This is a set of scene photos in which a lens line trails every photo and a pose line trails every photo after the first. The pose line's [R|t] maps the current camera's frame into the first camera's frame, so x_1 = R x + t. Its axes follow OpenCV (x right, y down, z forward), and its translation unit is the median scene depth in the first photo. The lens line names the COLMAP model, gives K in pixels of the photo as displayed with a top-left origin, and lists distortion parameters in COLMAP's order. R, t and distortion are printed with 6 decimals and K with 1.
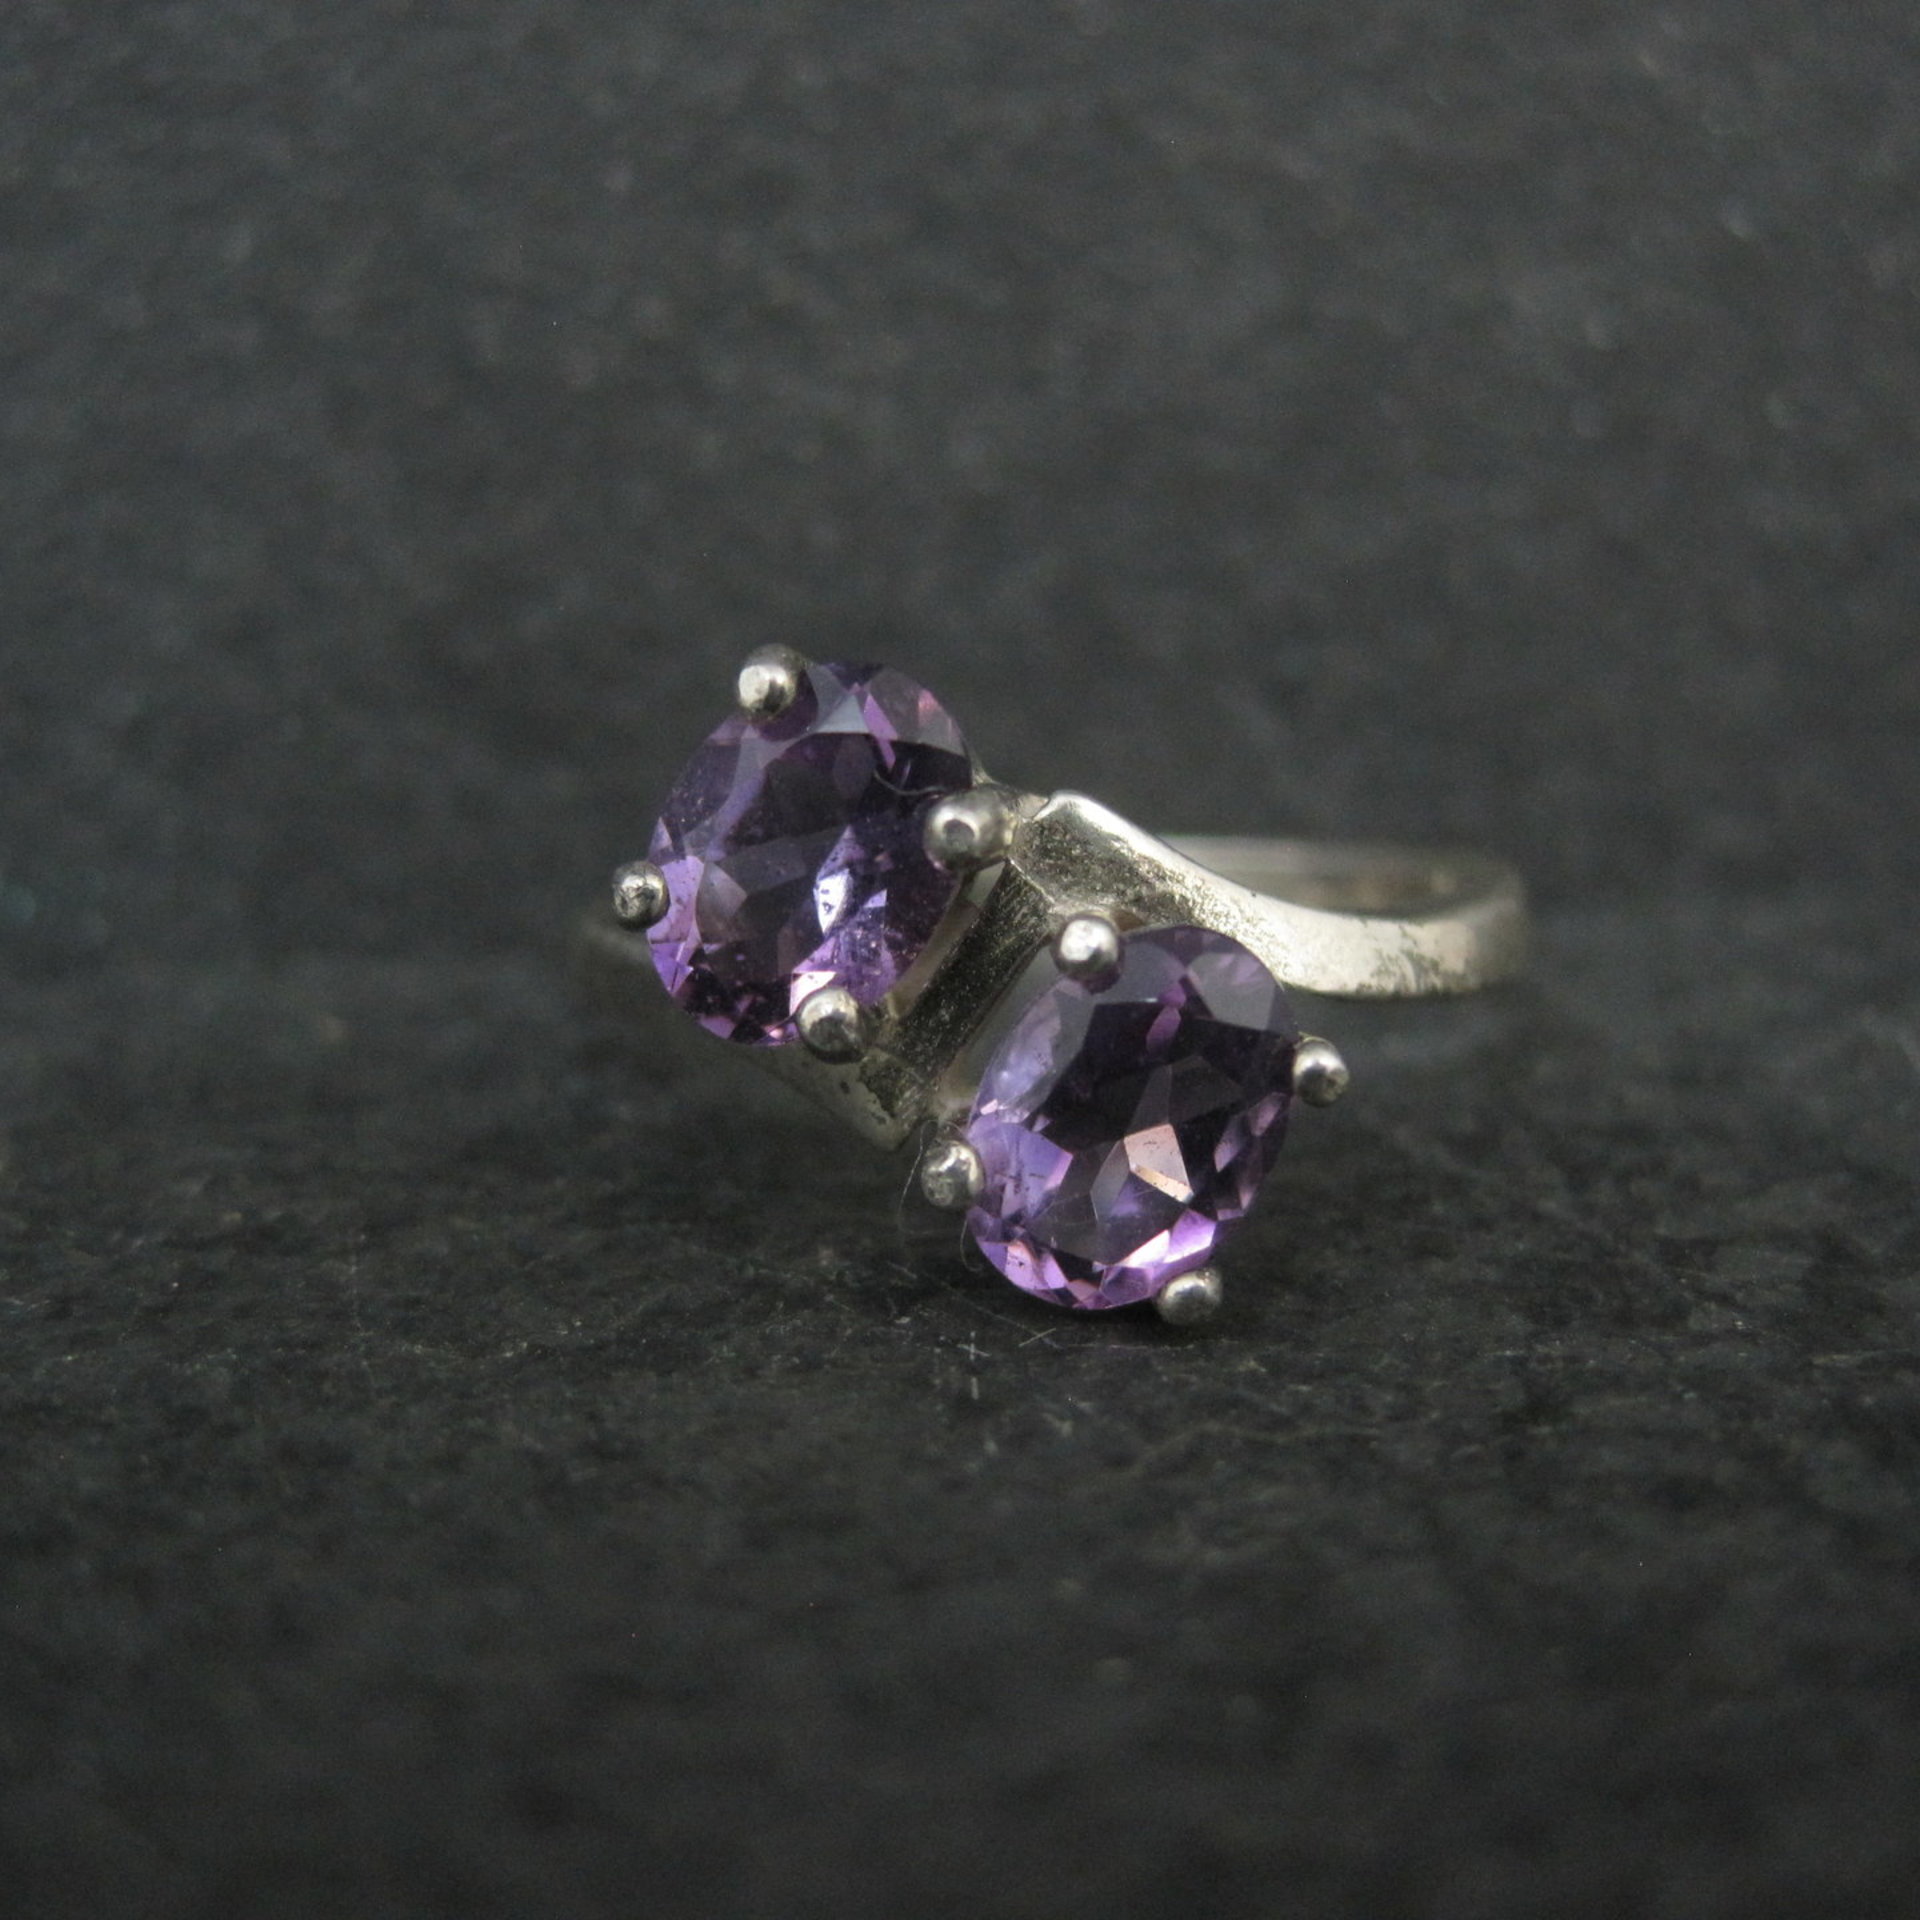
lens RADIAL K [[2684.1, 0, 960.0], [0, 2684.1, 960.0], [0, 0, 1]] dist [-0.168218, 0.077384]
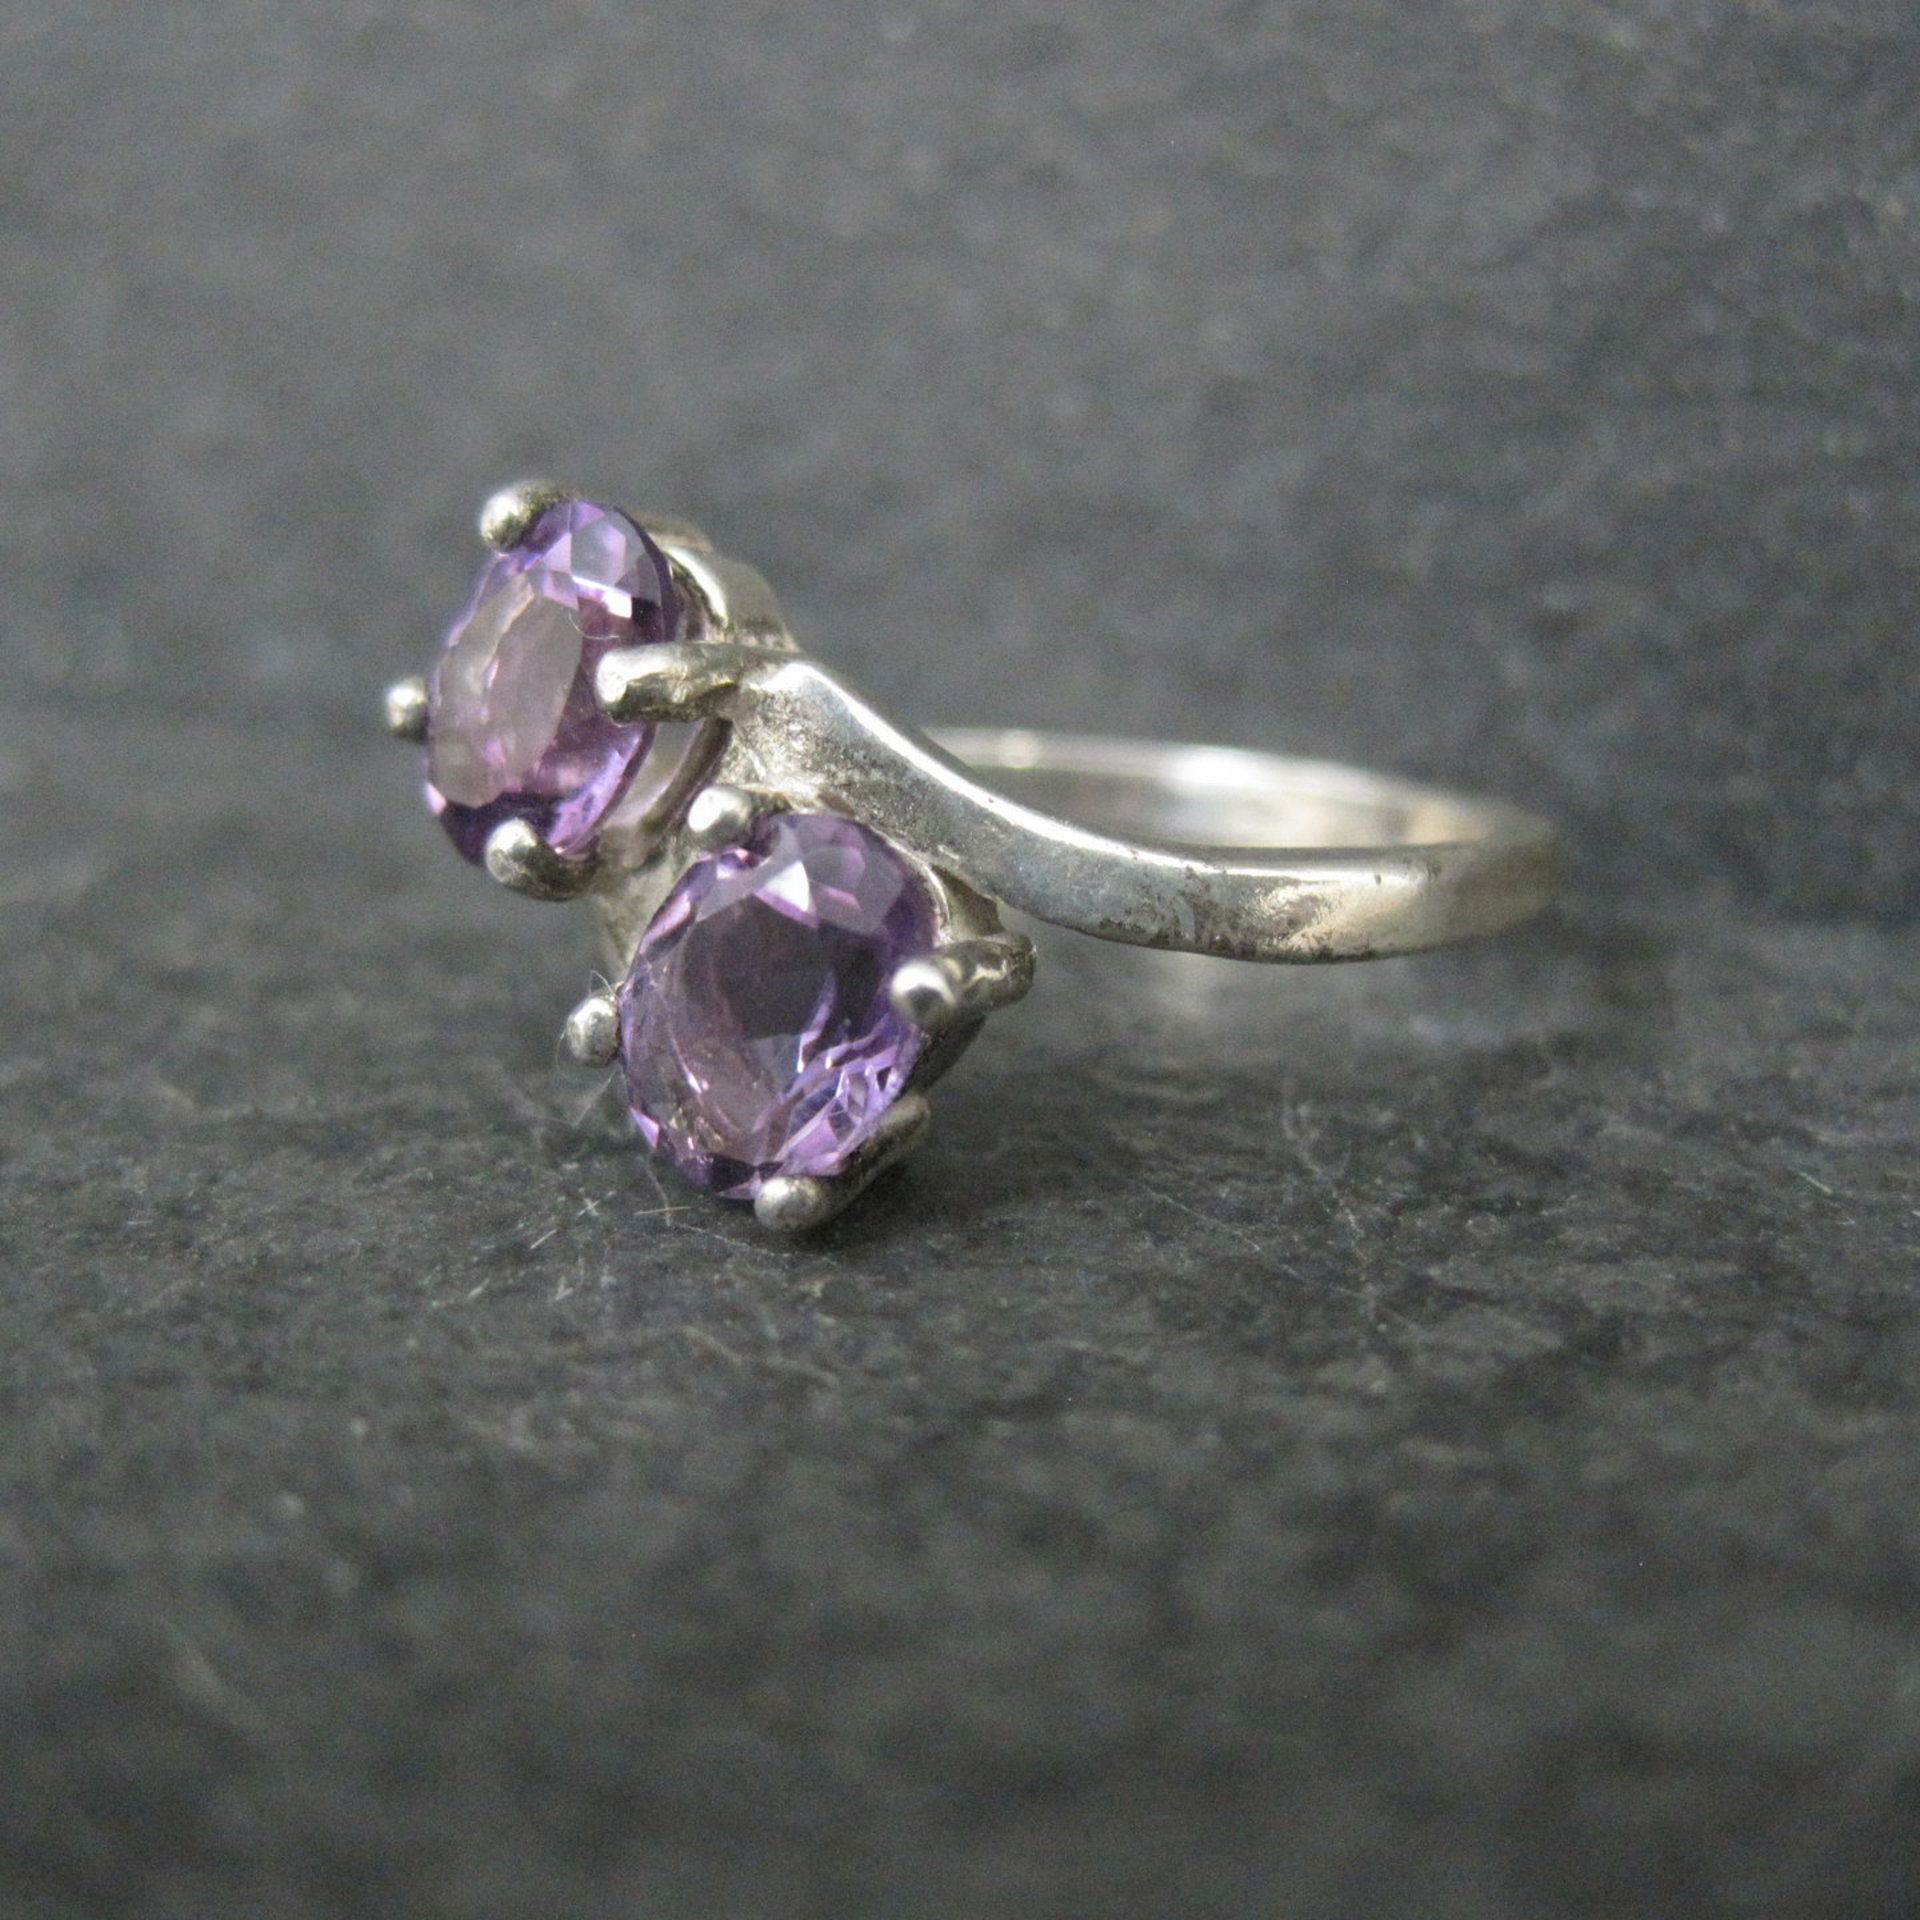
lens RADIAL K [[2684.1, 0, 960.0], [0, 2684.1, 960.0], [0, 0, 1]] dist [-0.168218, 0.077384]
pose [[0.869290, 0.175414, -0.462131, 0.583236], [-0.158632, 0.984463, 0.075285, -0.041459], [0.468157, 0.007865, 0.883610, 0.197226]]
